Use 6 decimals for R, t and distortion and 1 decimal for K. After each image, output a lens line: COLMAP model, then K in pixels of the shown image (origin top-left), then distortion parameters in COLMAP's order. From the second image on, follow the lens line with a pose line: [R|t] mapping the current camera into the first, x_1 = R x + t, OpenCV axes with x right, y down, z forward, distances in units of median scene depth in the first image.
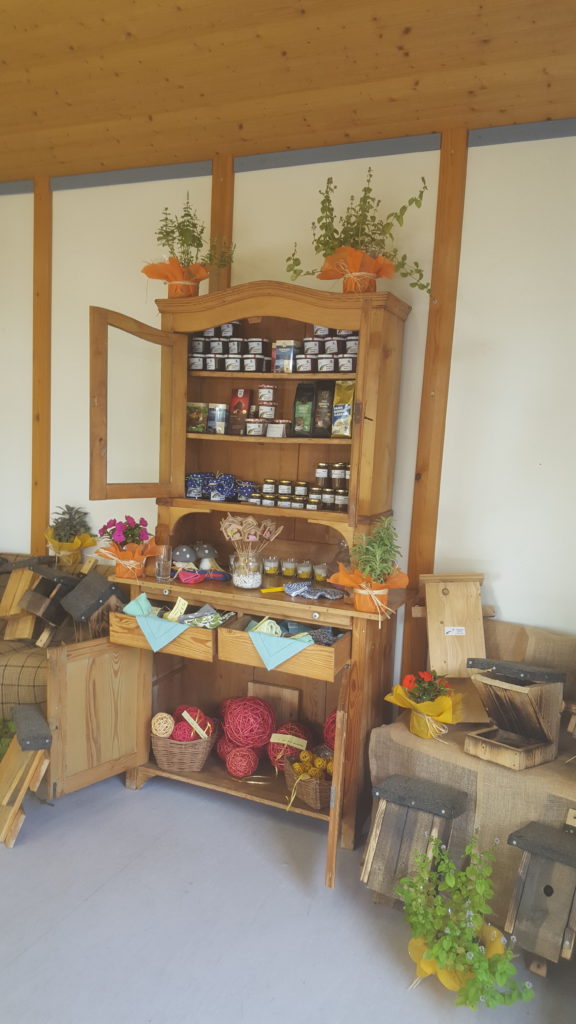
lens RADIAL K [[758.5, 0, 280.4], [0, 758.5, 537.1], [0, 0, 1]] dist [0.030996, -0.045791]
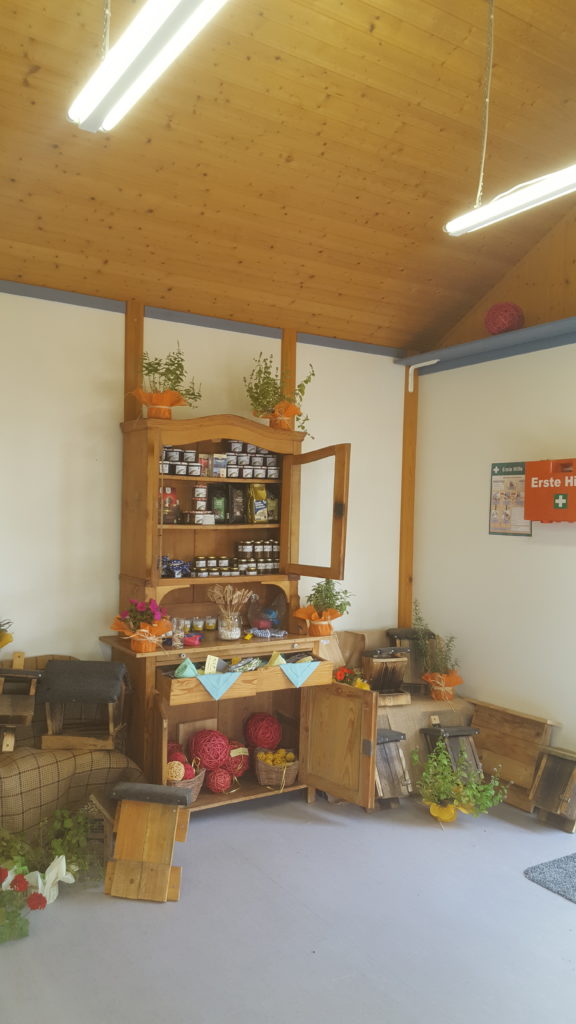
lens RADIAL K [[758.5, 0, 286.0], [0, 758.5, 513.5], [0, 0, 1]] dist [0.030996, -0.045791]
pose [[0.541085, -0.039170, 0.840055, -1.083532], [0.117892, 0.992584, -0.029653, -0.099431], [-0.832664, 0.115081, 0.541690, 0.177073]]
